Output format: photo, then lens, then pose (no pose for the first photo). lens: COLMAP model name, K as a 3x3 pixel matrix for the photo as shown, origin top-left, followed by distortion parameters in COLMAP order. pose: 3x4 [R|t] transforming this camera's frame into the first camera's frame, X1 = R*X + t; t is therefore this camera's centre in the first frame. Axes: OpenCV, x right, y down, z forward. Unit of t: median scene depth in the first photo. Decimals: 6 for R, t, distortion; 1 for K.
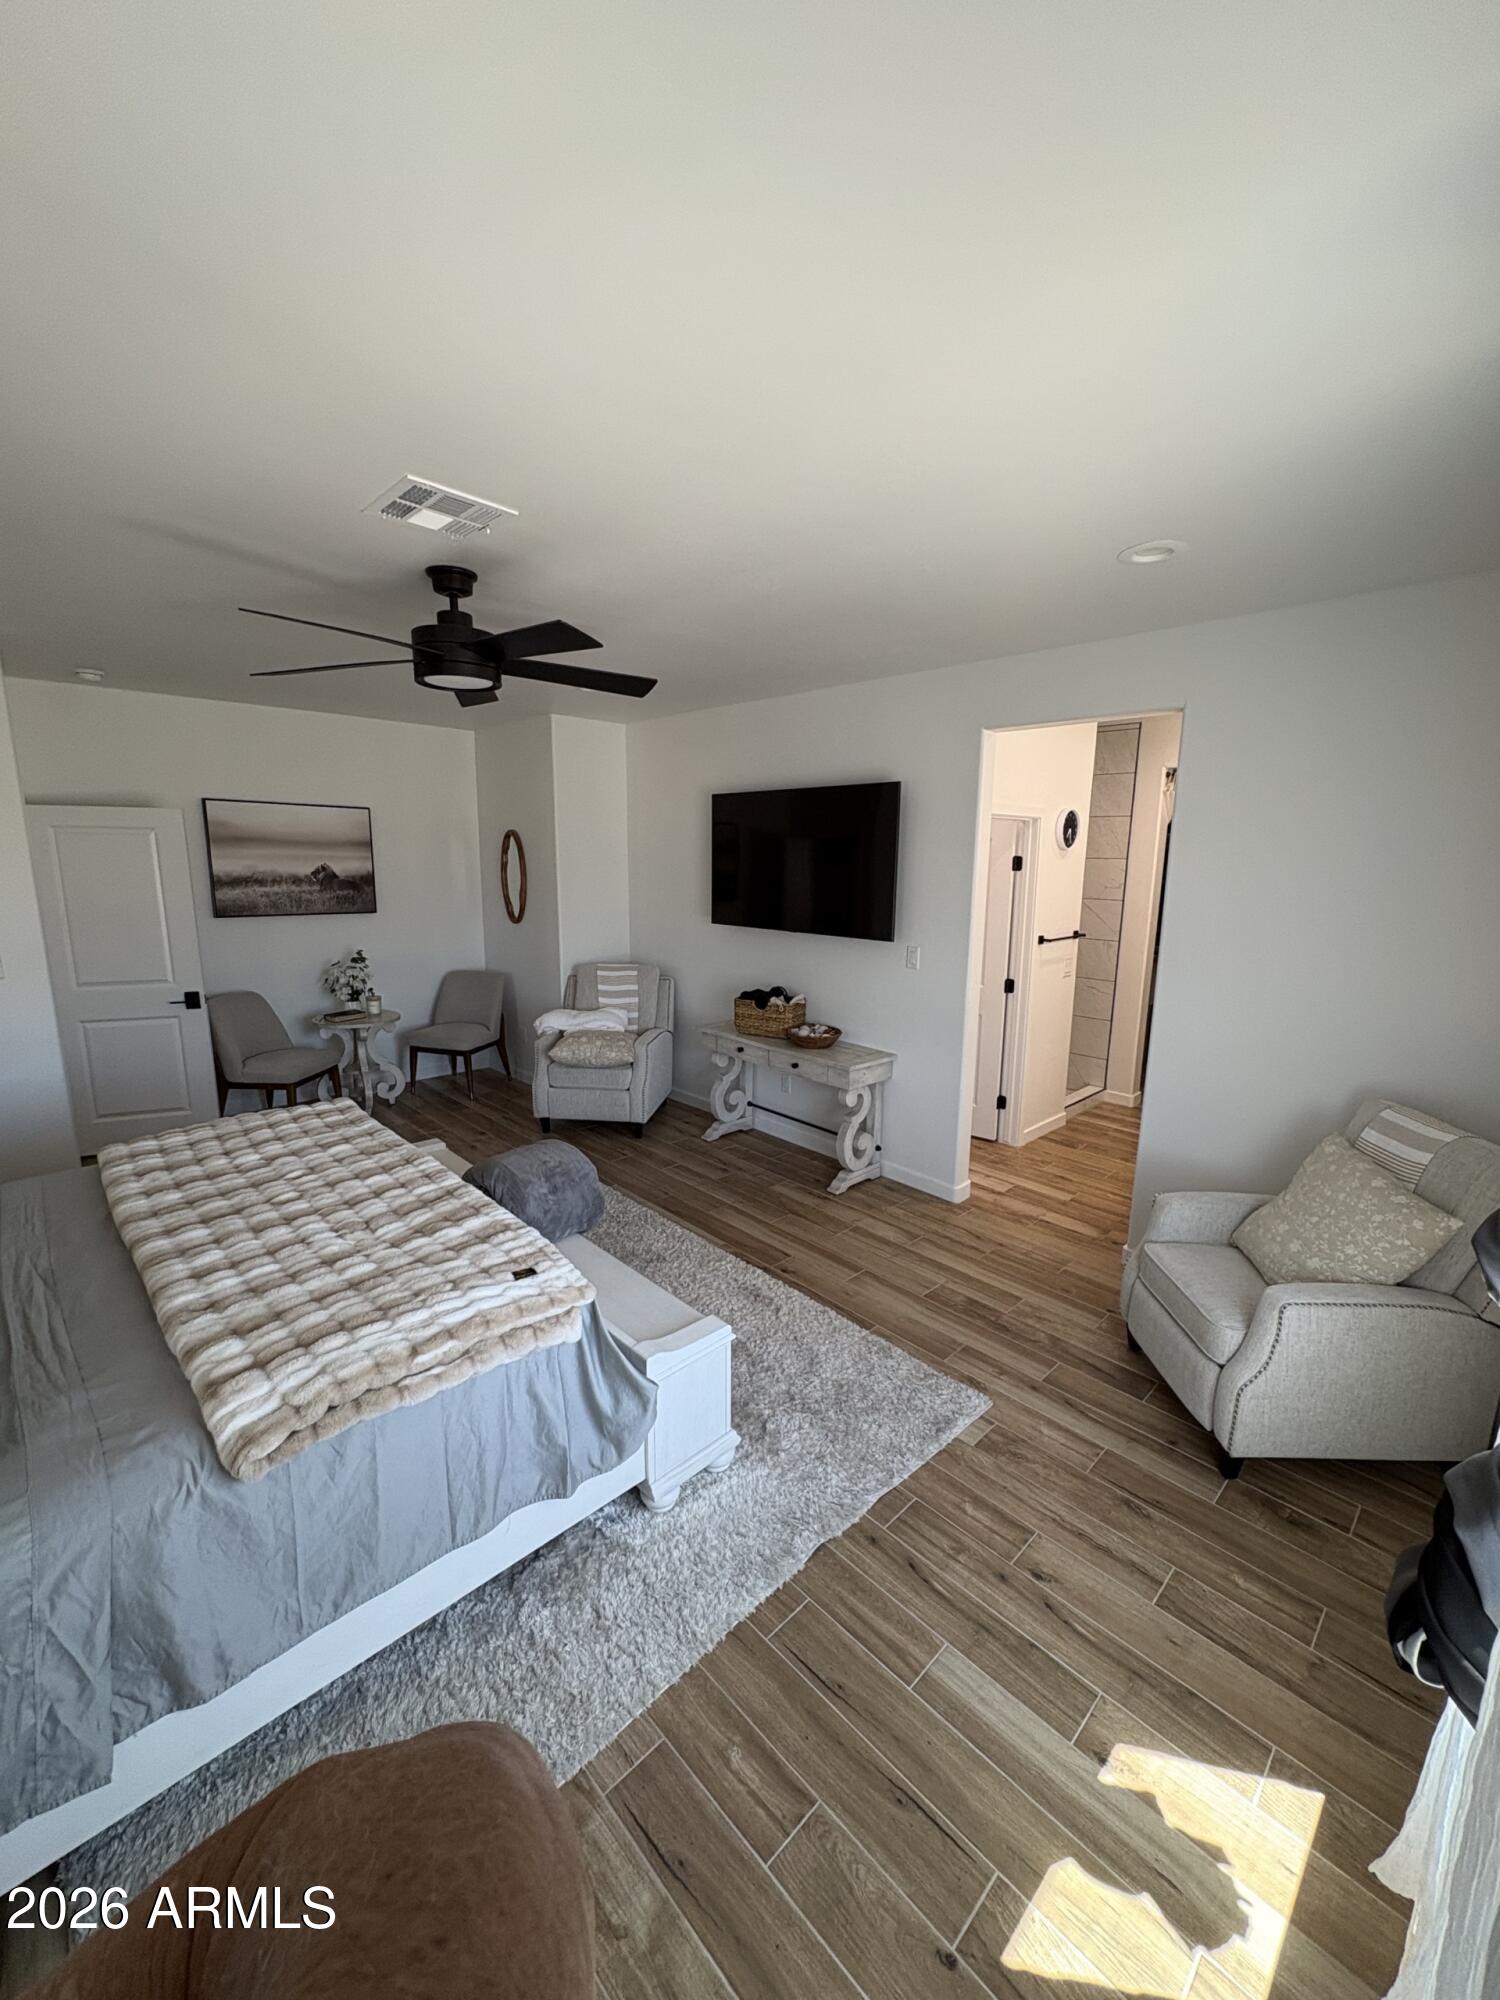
lens RADIAL K [[796.9, 0, 755.4], [0, 796.9, 1002.3], [0, 0, 1]] dist [-0.001397, -0.000098]
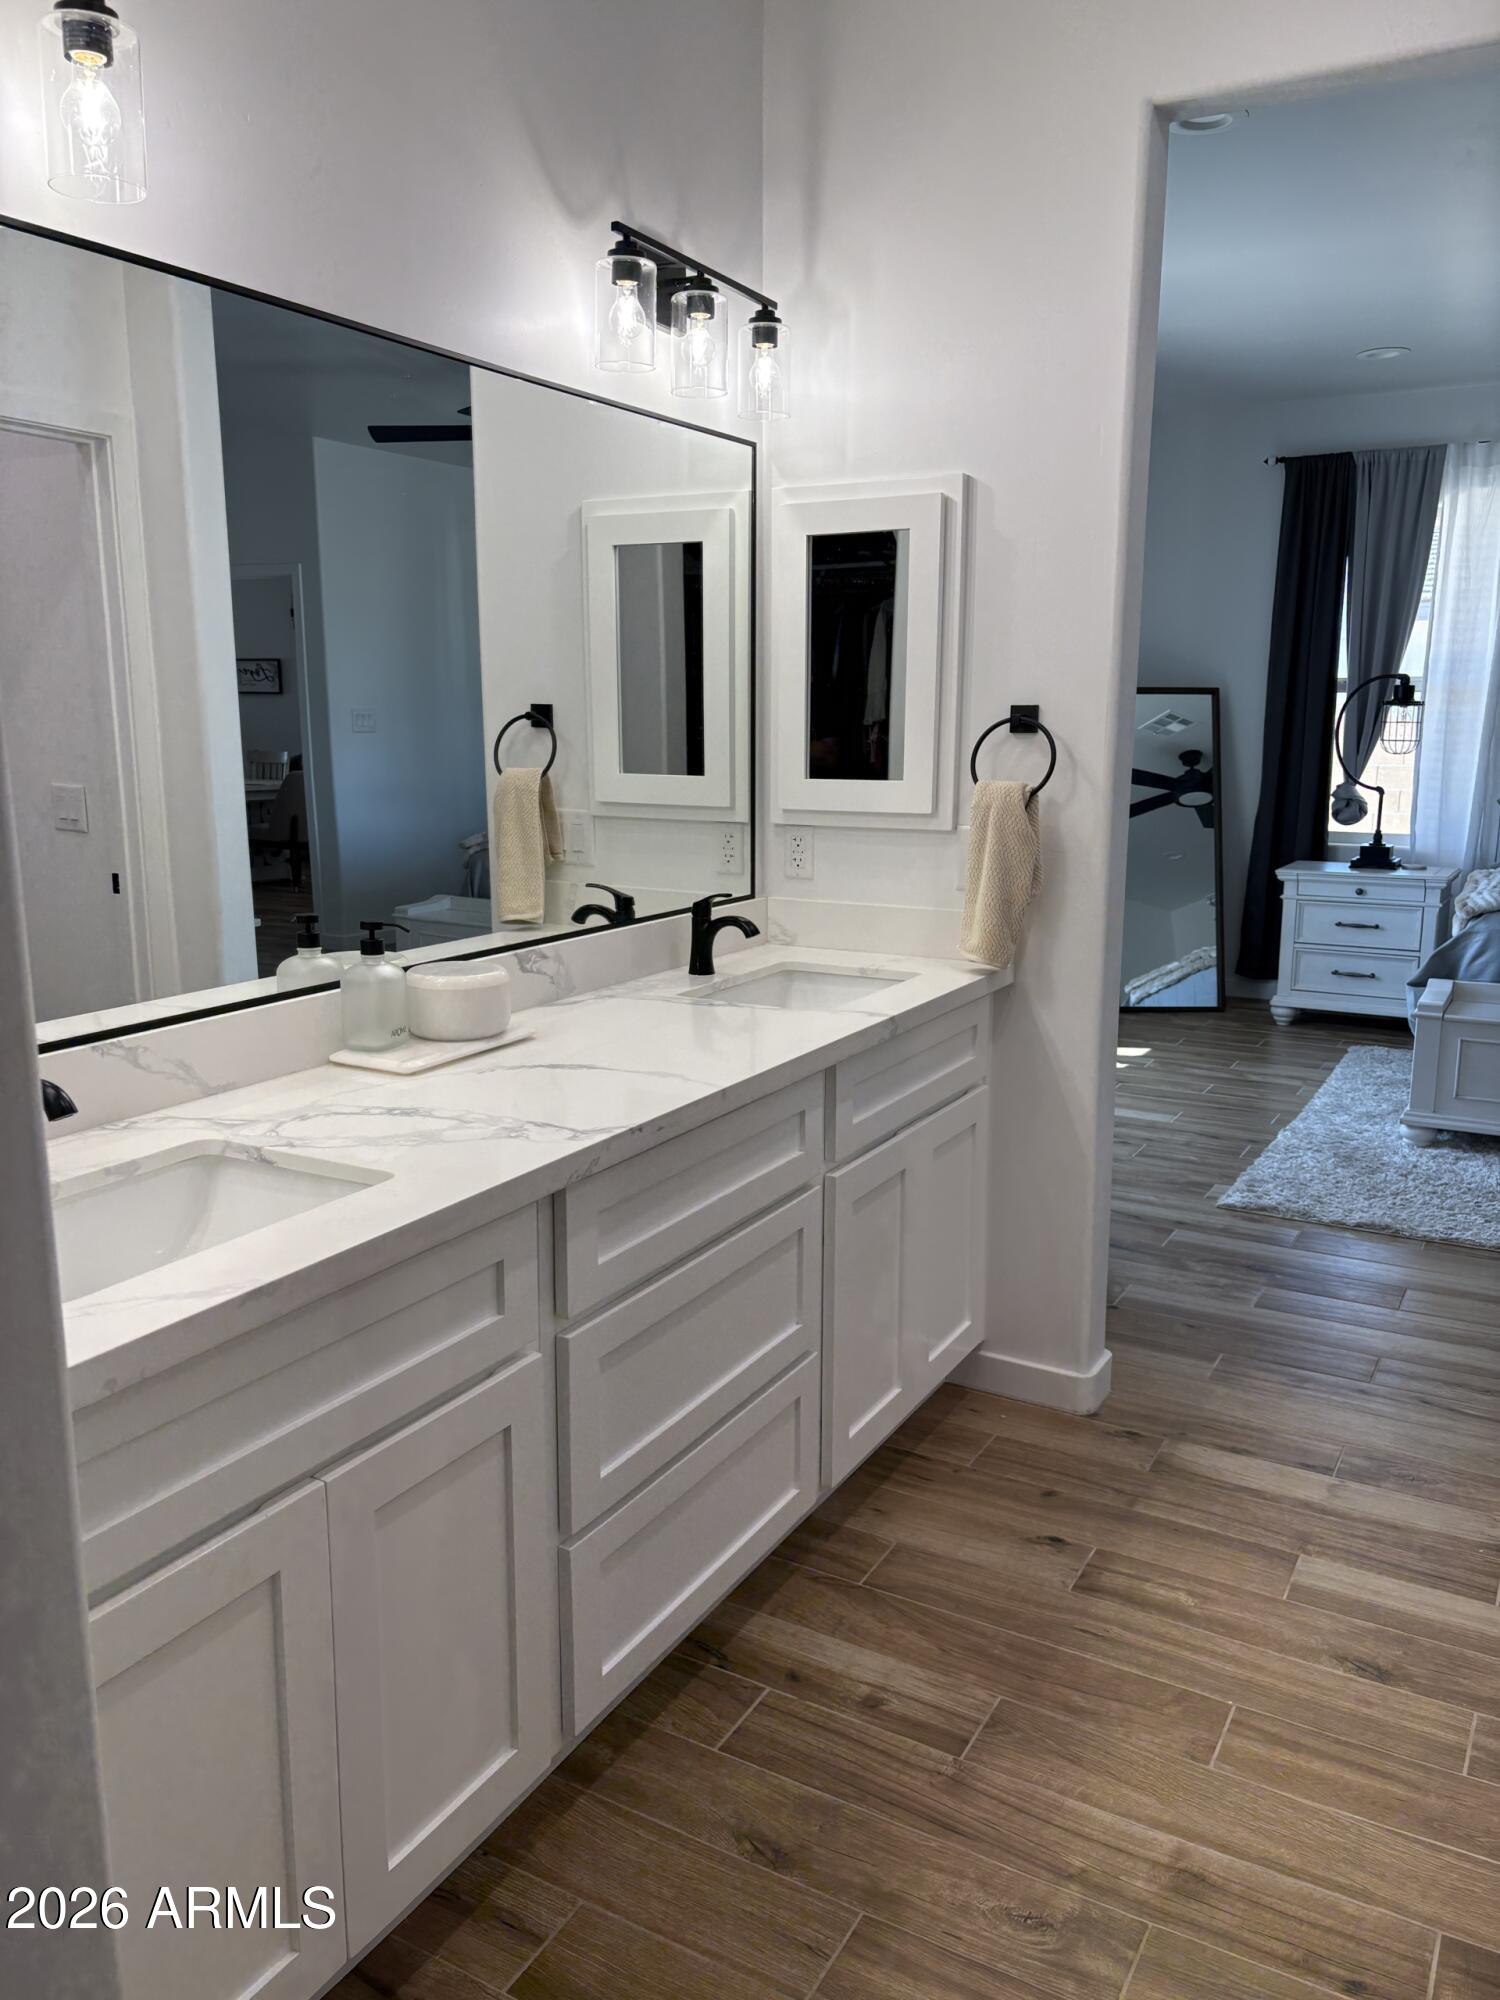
lens RADIAL K [[1511.9, 0, 754.4], [0, 1511.9, 1028.7], [0, 0, 1]] dist [0.004676, 0.003074]
pose [[-0.961086, 0.048750, -0.271914, 0.824988], [-0.060752, 0.922910, 0.380194, -0.170847], [0.269487, 0.381918, -0.884034, 1.527614]]
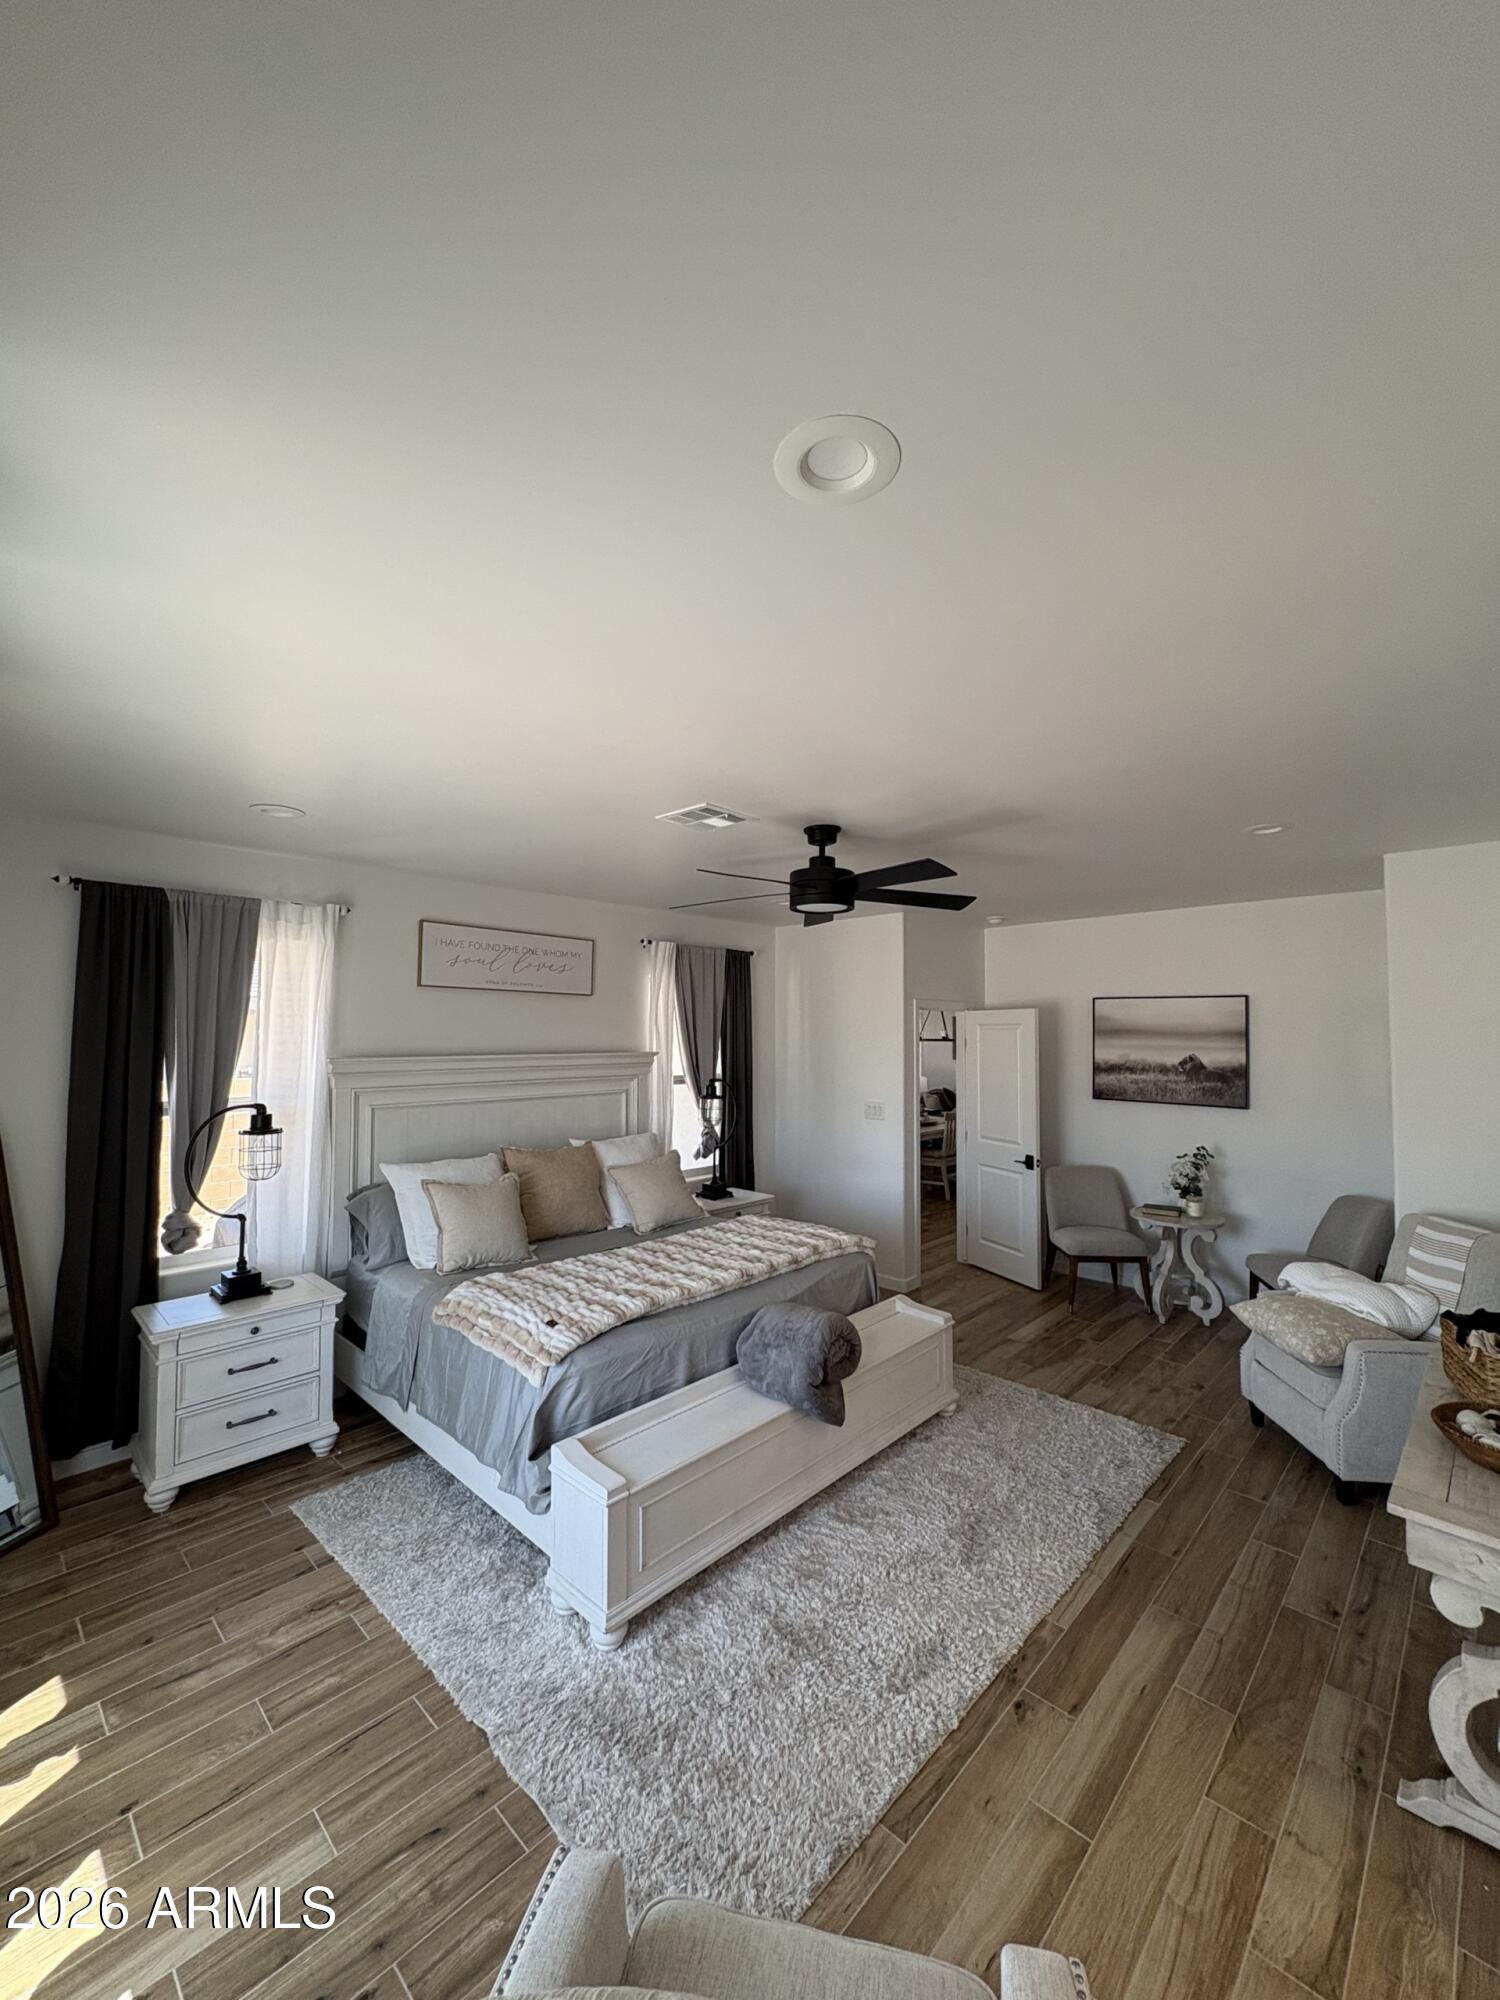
lens RADIAL K [[796.9, 0, 755.4], [0, 796.9, 1002.3], [0, 0, 1]] dist [-0.001397, -0.000098]
pose [[0.037288, -0.052790, -0.997909, 0.606730], [-0.188766, 0.980254, -0.058909, -0.109575], [0.981314, 0.190568, 0.026587, 0.613875]]
